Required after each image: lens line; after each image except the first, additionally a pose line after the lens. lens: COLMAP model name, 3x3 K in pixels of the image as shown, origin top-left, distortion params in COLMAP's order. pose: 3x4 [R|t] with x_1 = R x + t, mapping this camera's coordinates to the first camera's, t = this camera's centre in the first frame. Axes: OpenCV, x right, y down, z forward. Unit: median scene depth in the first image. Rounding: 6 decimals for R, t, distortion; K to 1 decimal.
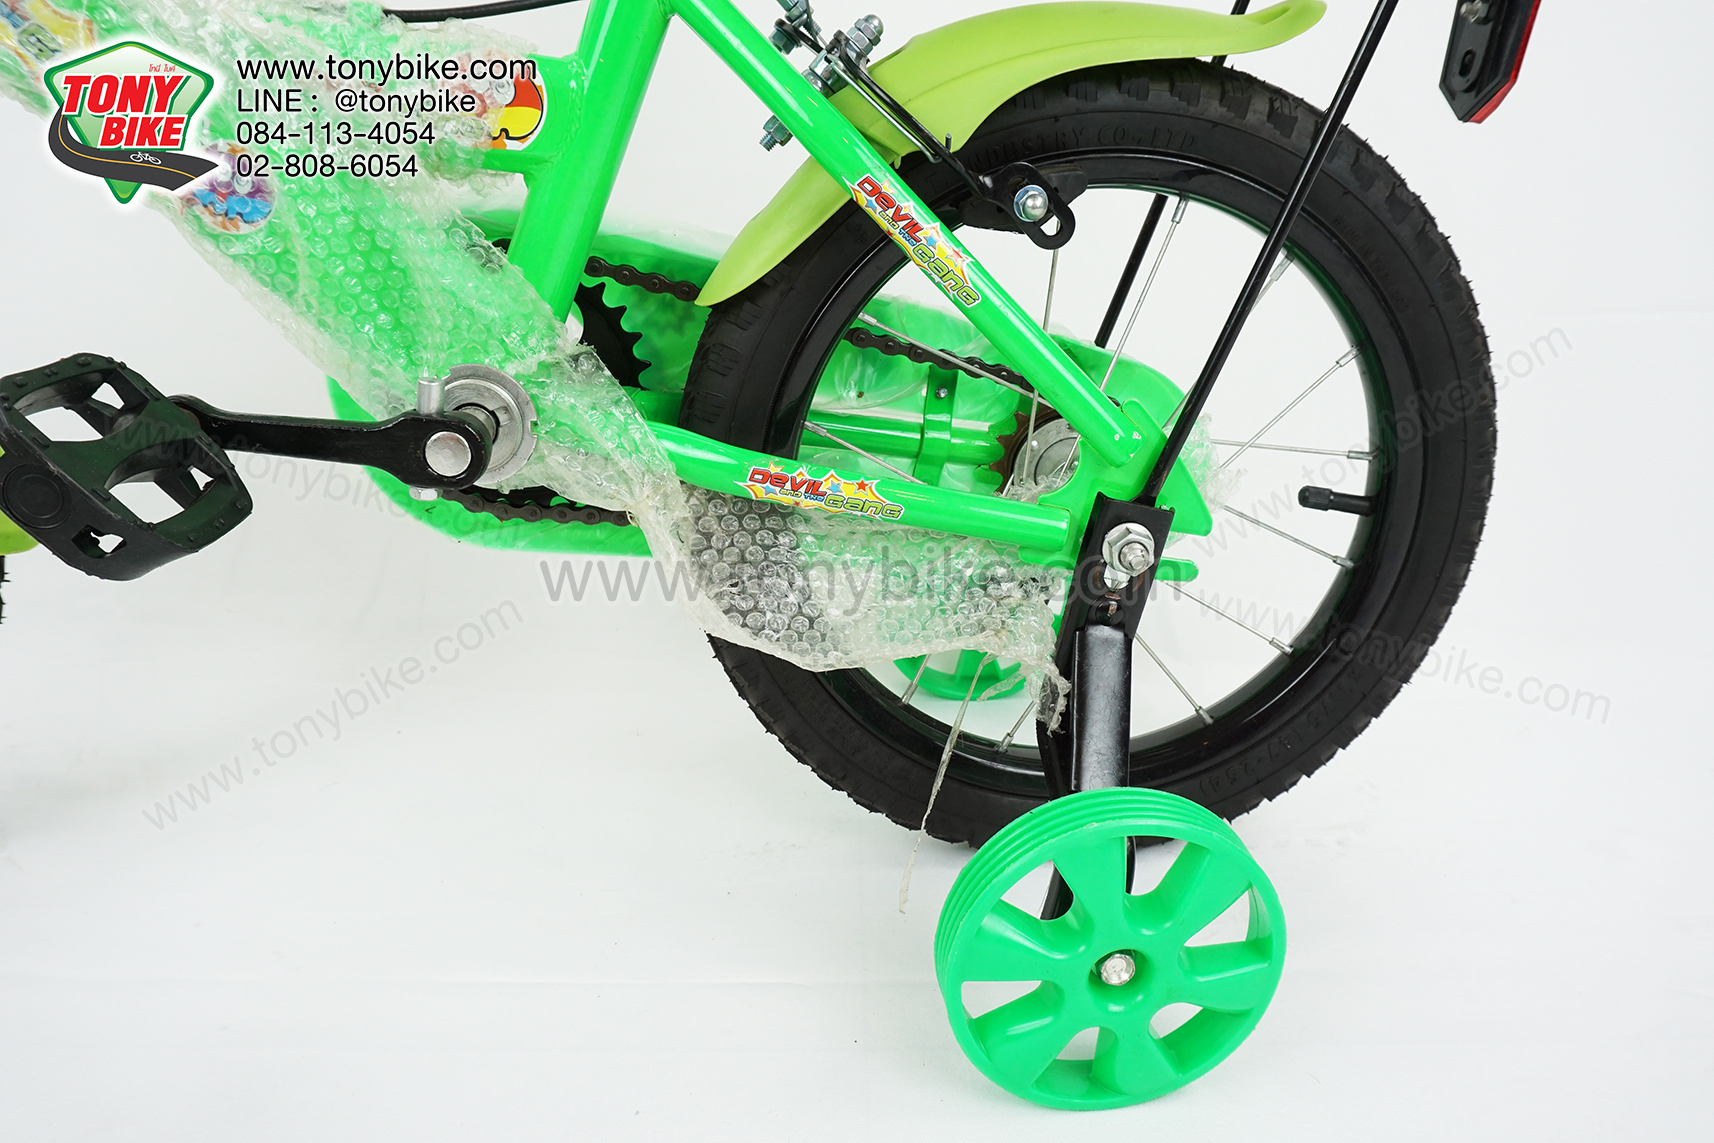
lens RADIAL K [[1350.6, 0, 866.5], [0, 1350.6, 539.1], [0, 0, 1]] dist [-0.031014, 0.043757]
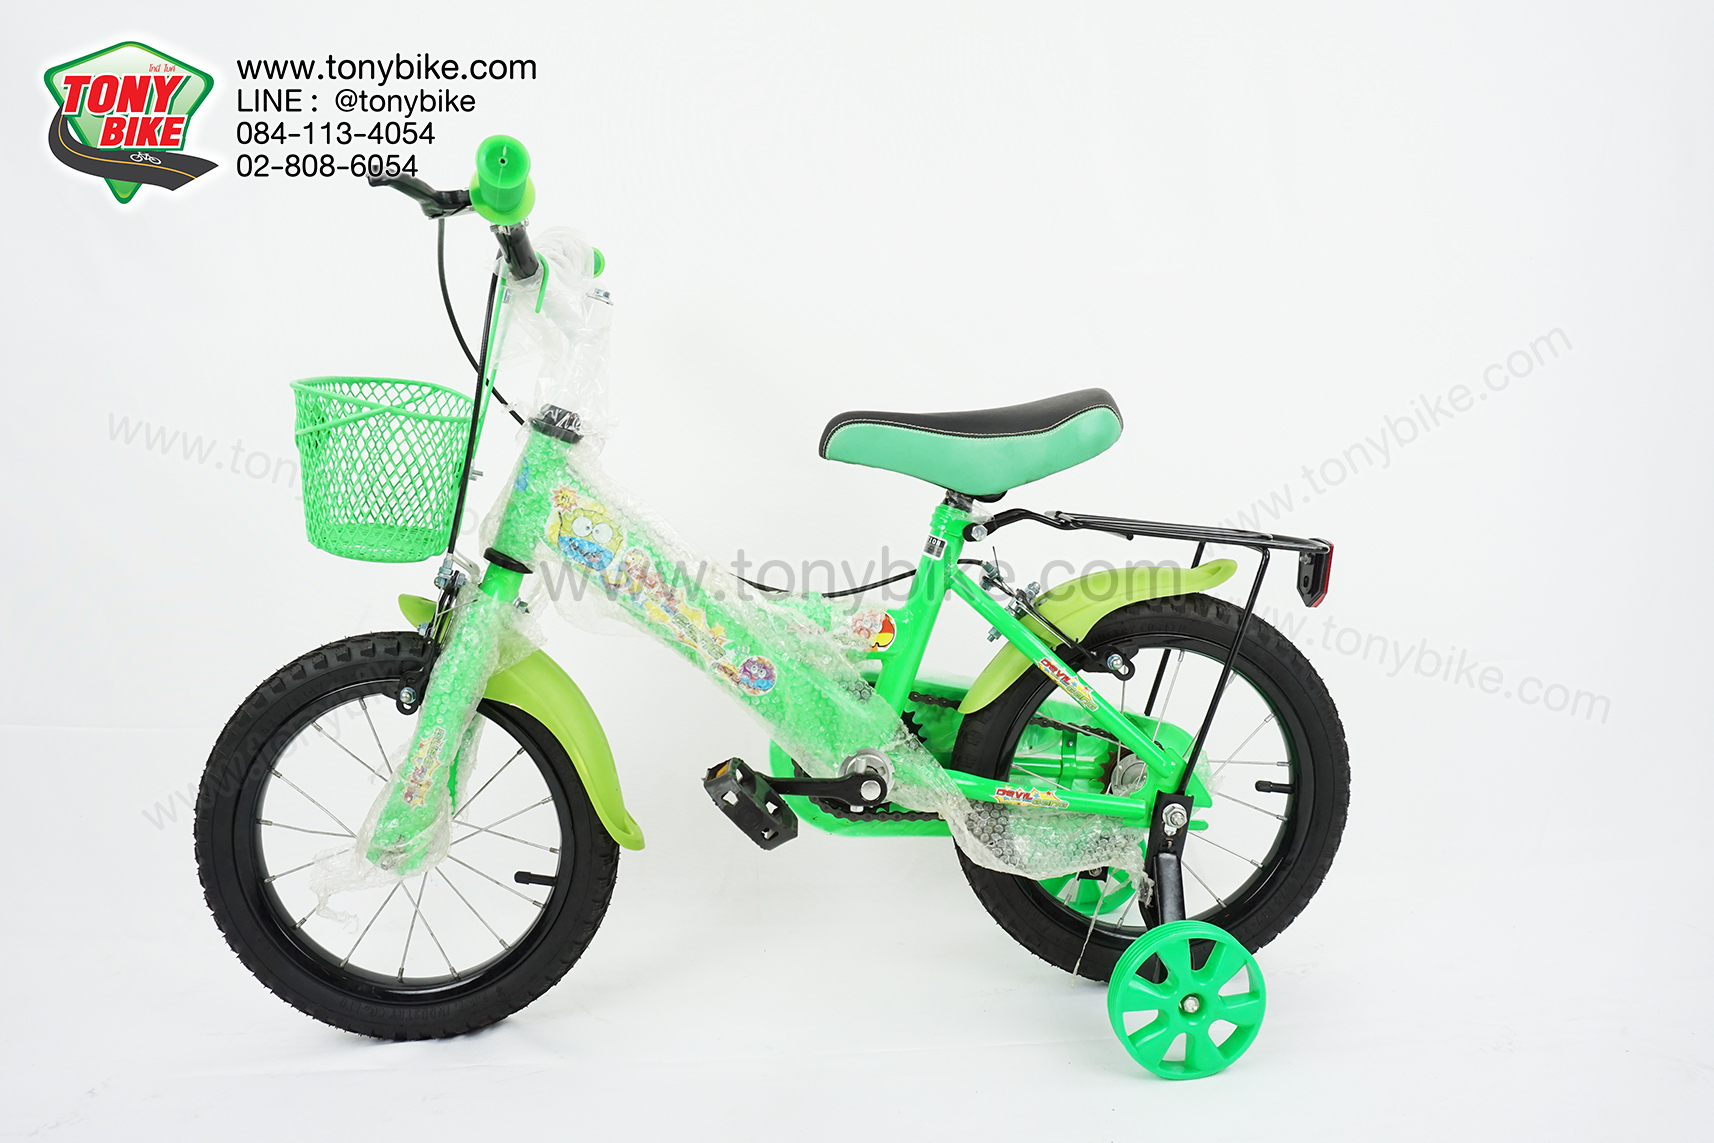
lens RADIAL K [[1310.7, 0, 857.0], [0, 1310.7, 571.5], [0, 0, 1]] dist [0.012425, 0.003652]
pose [[0.997987, -0.061587, -0.015144, -0.250397], [0.057181, 0.977051, -0.205189, 0.026163], [0.027433, 0.203910, 0.978605, -1.120183]]
